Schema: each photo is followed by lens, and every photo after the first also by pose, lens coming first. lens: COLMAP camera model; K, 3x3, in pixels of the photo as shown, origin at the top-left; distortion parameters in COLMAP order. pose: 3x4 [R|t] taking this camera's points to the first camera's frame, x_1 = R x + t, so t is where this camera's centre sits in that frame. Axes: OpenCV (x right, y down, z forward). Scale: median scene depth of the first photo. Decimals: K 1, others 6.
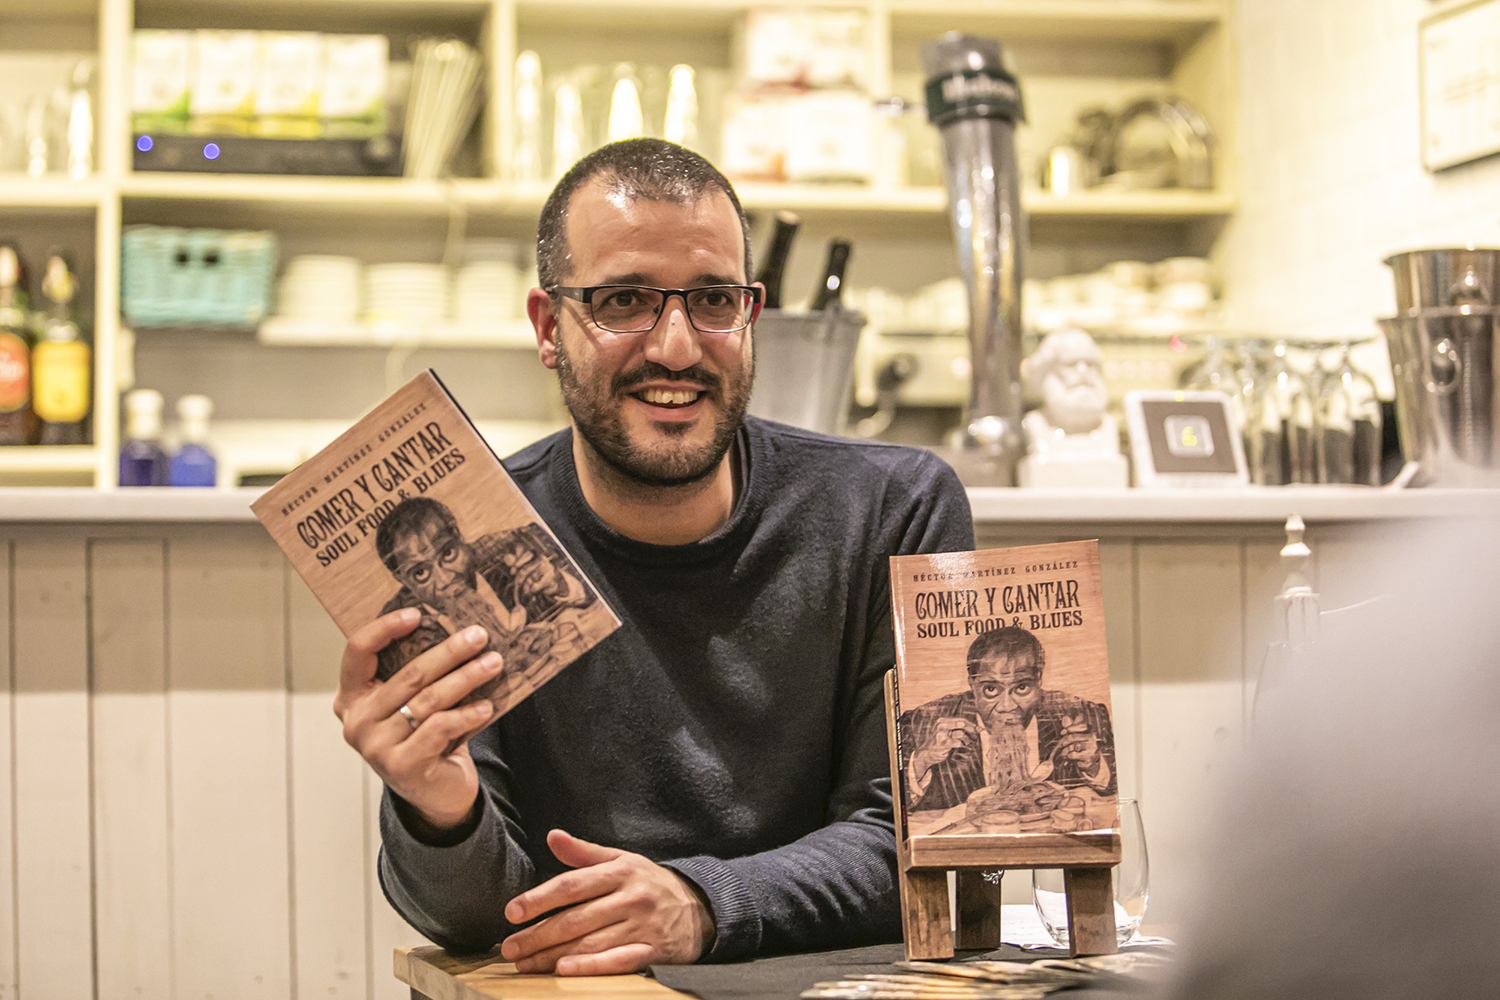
lens RADIAL K [[3383.9, 0, 750.0], [0, 3383.9, 500.0], [0, 0, 1]] dist [-0.300558, 0.050829]
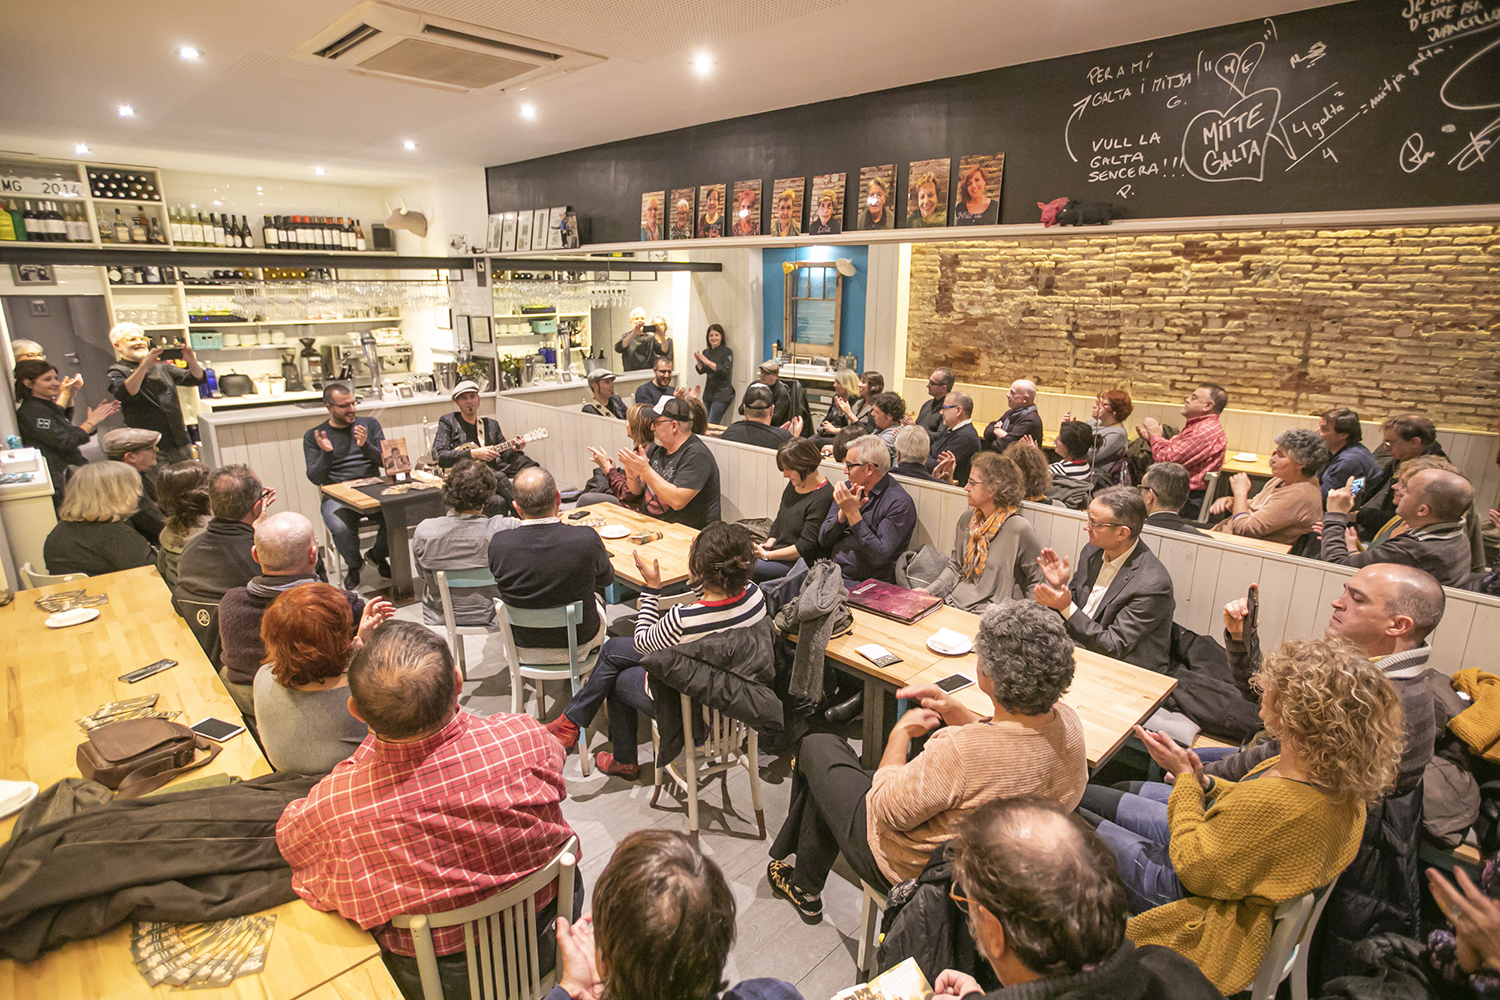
lens RADIAL K [[779.9, 0, 750.0], [0, 779.9, 500.0], [0, 0, 1]] dist [-0.032169, 0.025259]
pose [[0.842034, -0.133073, 0.522752, -0.112307], [-0.038445, 0.951824, 0.304225, -0.243607], [-0.538052, -0.276265, 0.796352, -0.600308]]
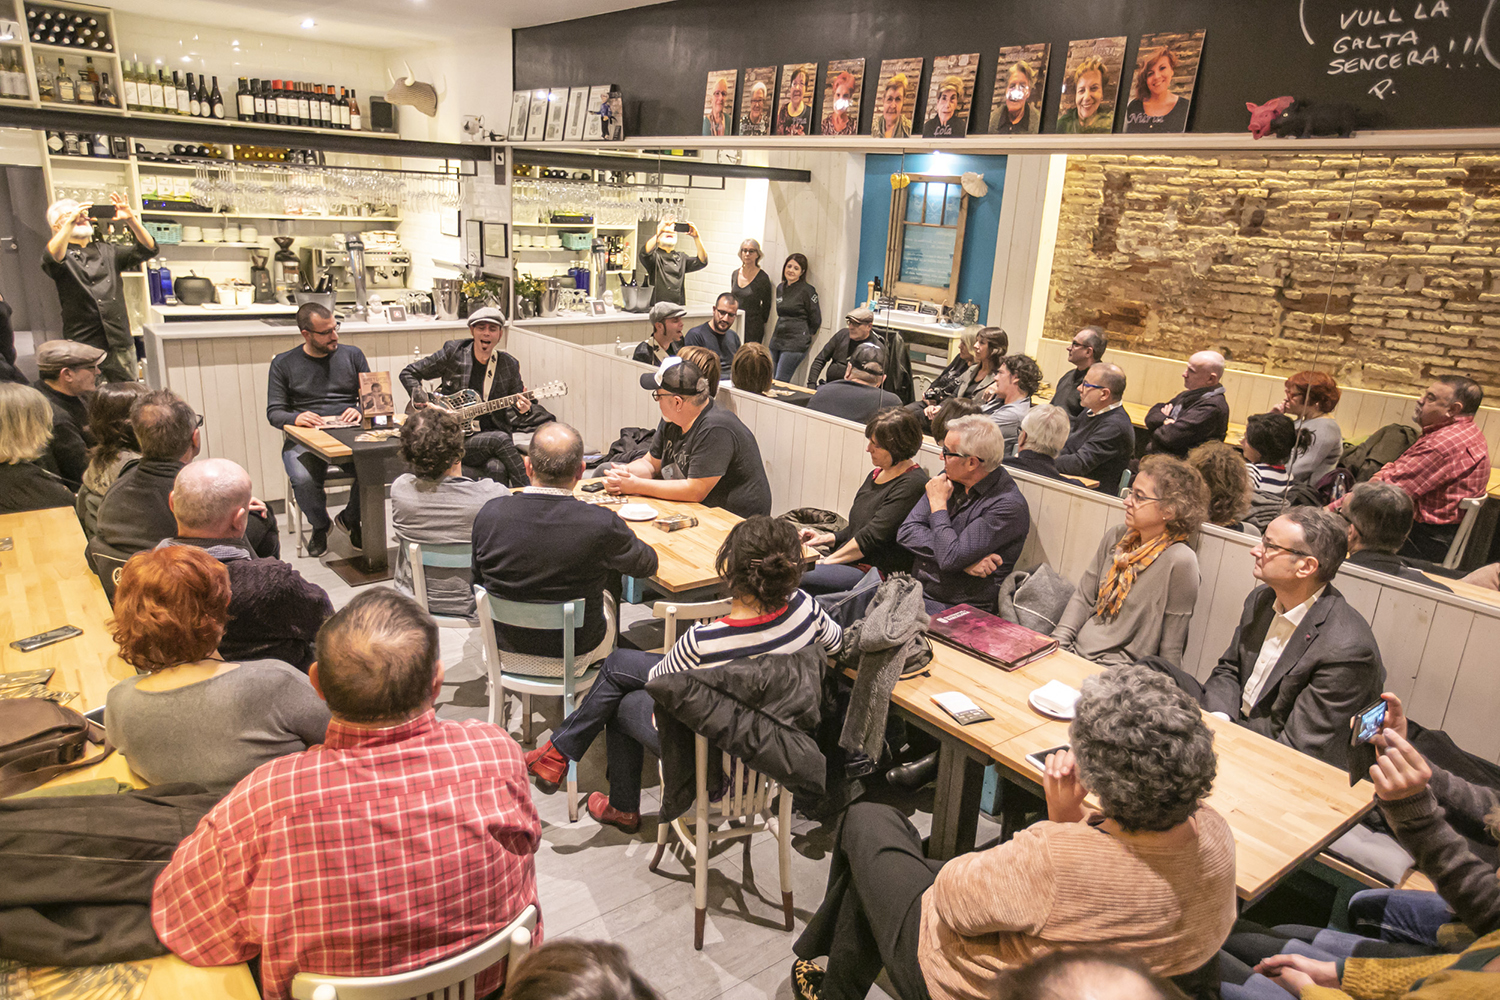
lens RADIAL K [[1000.0, 0, 731.6], [0, 1000.0, 509.7], [0, 0, 1]] dist [-0.018135, 0.051382]
pose [[0.897182, -0.077754, 0.434763, -0.093734], [-0.083851, 0.936490, 0.340521, -0.243231], [-0.433629, -0.341965, 0.833682, -0.593150]]
